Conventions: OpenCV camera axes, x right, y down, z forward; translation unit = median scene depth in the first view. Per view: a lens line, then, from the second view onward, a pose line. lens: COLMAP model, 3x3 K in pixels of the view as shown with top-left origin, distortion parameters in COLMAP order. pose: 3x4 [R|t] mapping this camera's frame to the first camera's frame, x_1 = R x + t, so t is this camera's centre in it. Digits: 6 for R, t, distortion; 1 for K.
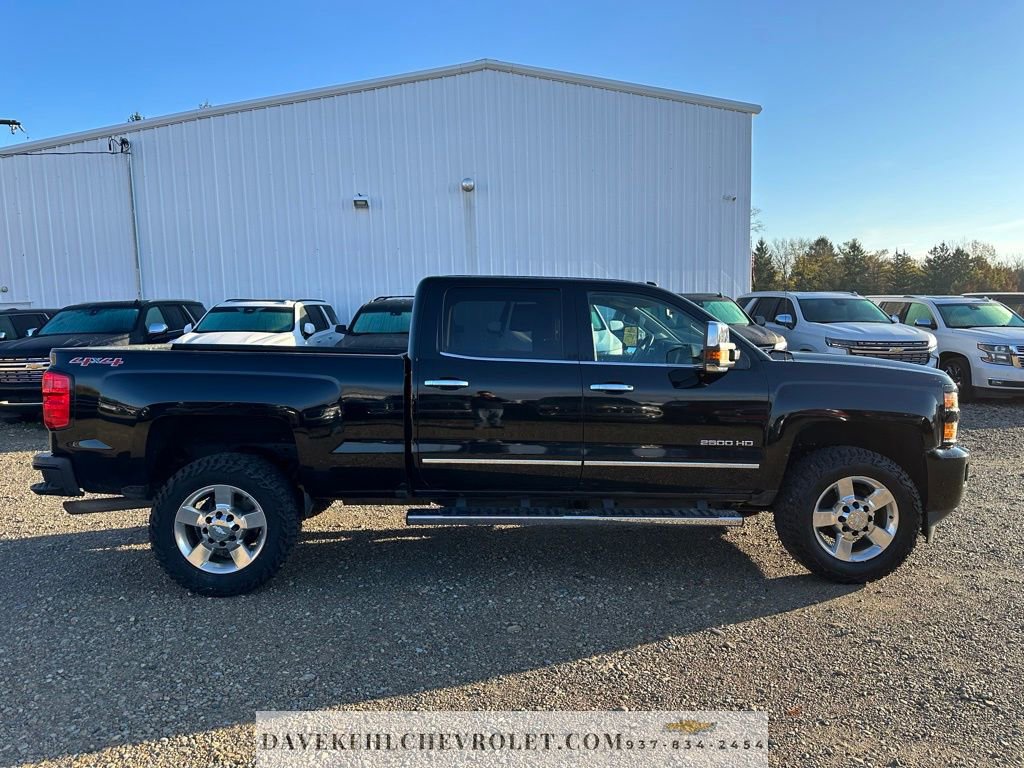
lens RADIAL K [[716.7, 0, 513.6], [0, 716.7, 380.8], [0, 0, 1]] dist [0.010395, -0.019000]
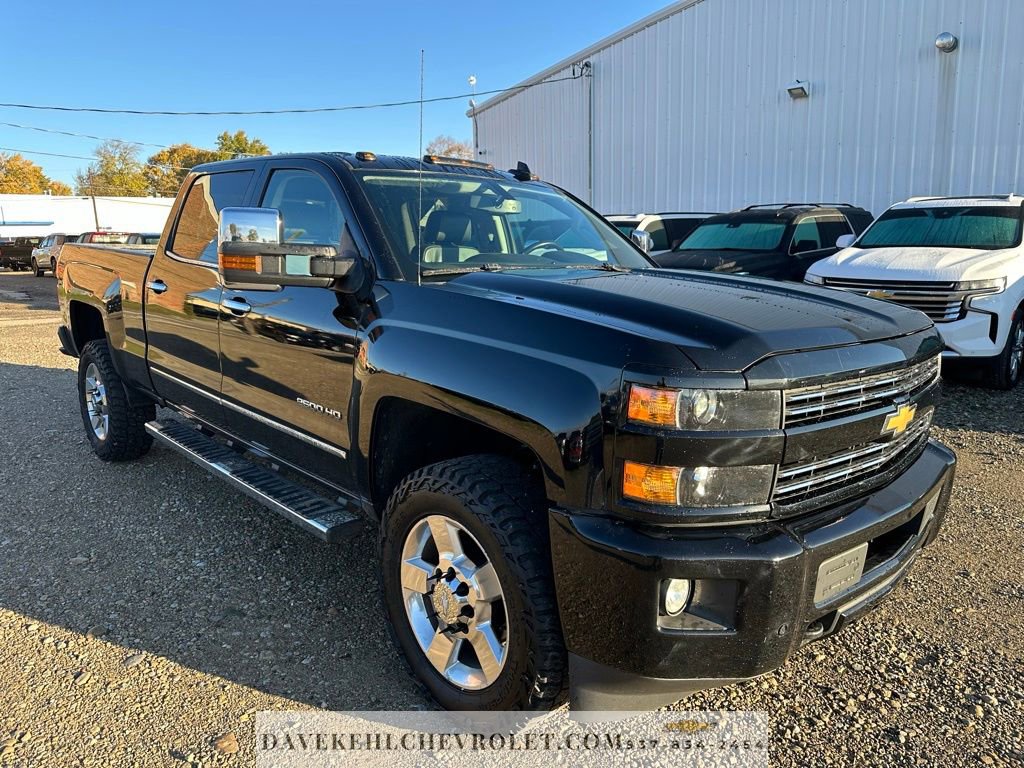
lens RADIAL K [[716.7, 0, 505.4], [0, 716.7, 385.0], [0, 0, 1]] dist [0.010395, -0.019000]
pose [[0.651264, 0.152183, -0.743435, 0.235066], [-0.064223, 0.987223, 0.145826, -0.012486], [0.756128, -0.047226, 0.652717, 0.187962]]
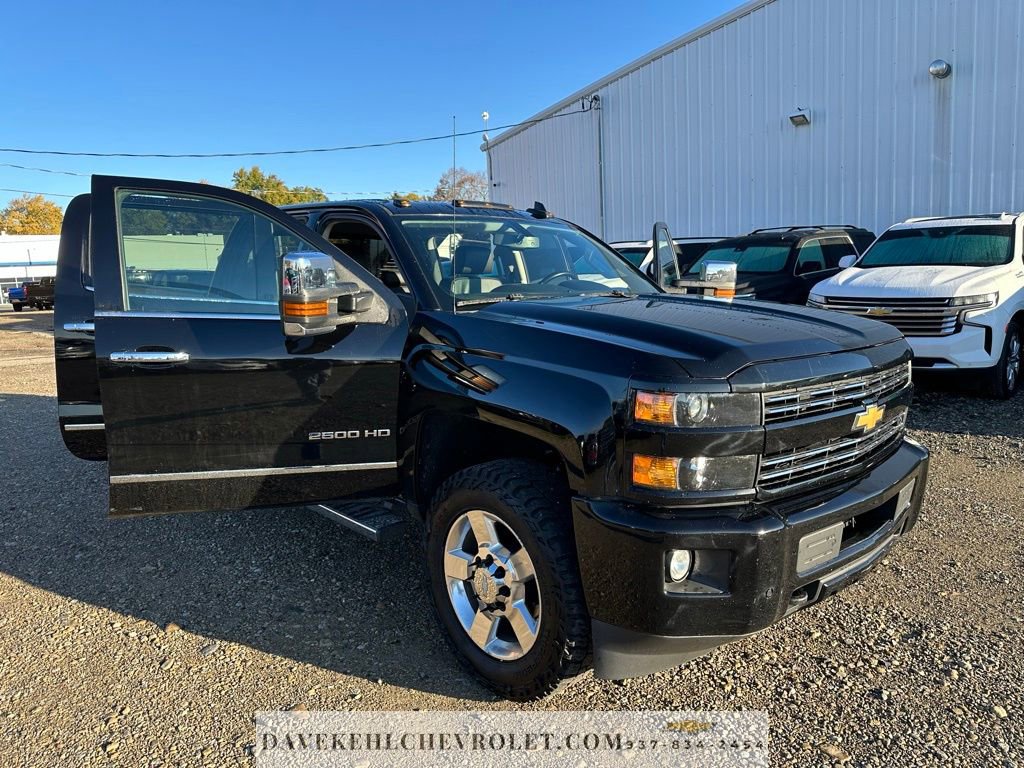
lens RADIAL K [[716.7, 0, 513.6], [0, 716.7, 385.3], [0, 0, 1]] dist [0.010395, -0.019000]
pose [[0.644635, 0.109617, -0.756591, 0.252671], [-0.038727, 0.993078, 0.110884, -0.012832], [0.763509, -0.042180, 0.644418, 0.170022]]
